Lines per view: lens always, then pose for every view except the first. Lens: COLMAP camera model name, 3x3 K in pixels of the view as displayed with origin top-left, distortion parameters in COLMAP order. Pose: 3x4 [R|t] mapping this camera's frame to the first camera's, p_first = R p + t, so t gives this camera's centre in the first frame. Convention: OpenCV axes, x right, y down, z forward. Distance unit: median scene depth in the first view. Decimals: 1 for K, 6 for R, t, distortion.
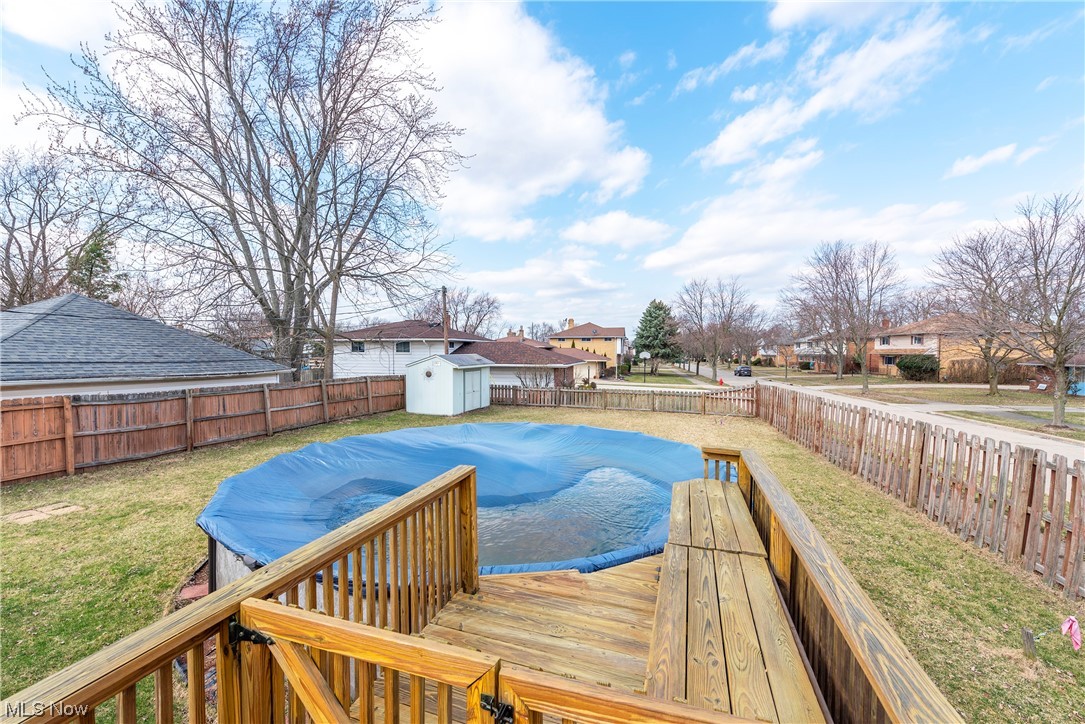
lens RADIAL K [[429.2, 0, 541.7], [0, 429.2, 357.2], [0, 0, 1]] dist [0.020382, -0.000154]
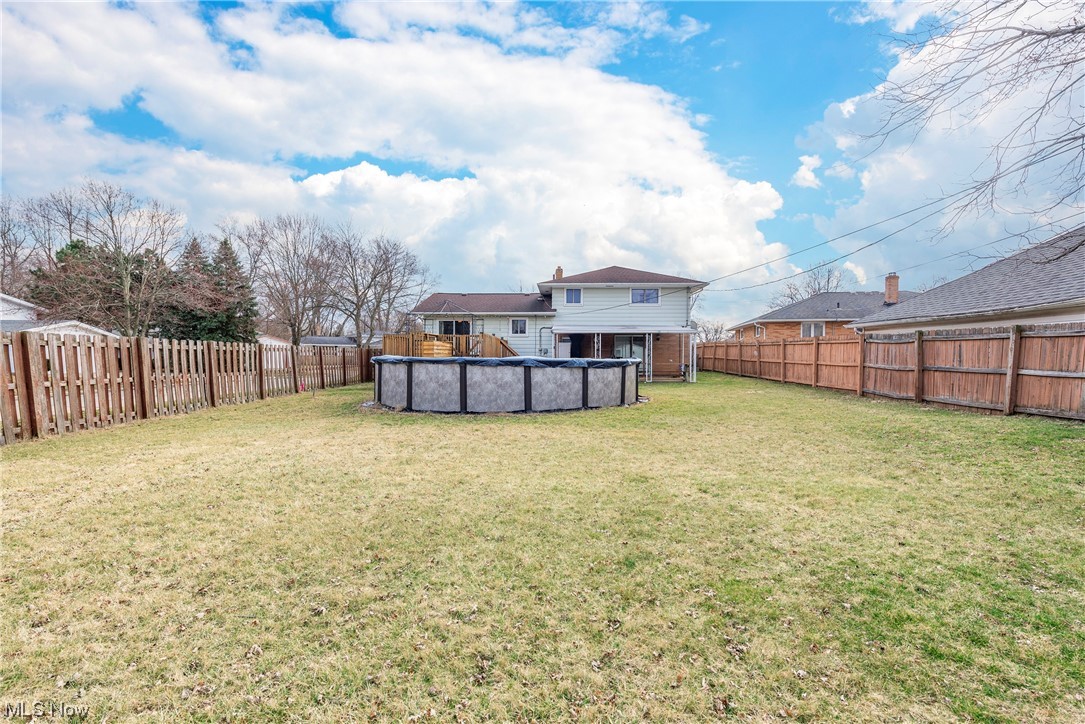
lens RADIAL K [[502.0, 0, 540.5], [0, 502.0, 362.4], [0, 0, 1]] dist [0.021448, -0.009953]
pose [[-0.964673, -0.006898, -0.263361, 0.096191], [-0.012361, 0.999741, 0.019094, 0.067483], [0.263162, 0.021675, -0.964508, 0.949362]]
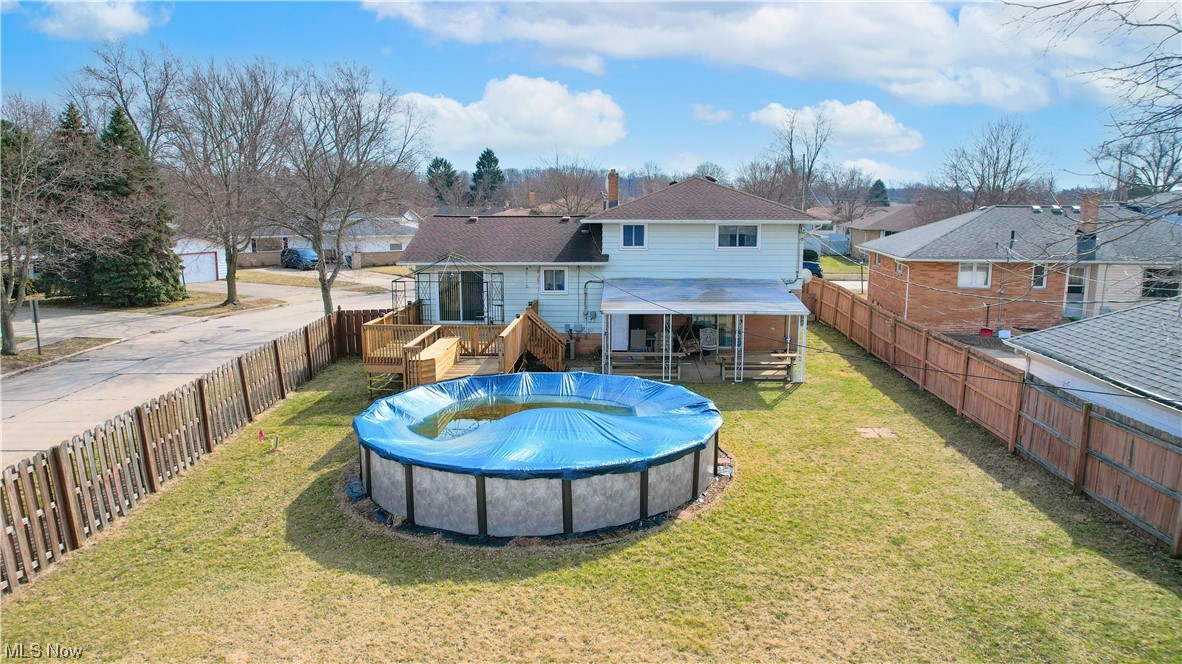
lens RADIAL K [[751.6, 0, 592.0], [0, 751.6, 336.1], [0, 0, 1]] dist [-0.078497, 0.070305]
pose [[-0.963155, 0.041015, -0.265801, 0.102107], [-0.008465, 0.983190, 0.182387, -0.117339], [0.268814, 0.177917, -0.946617, 0.975888]]
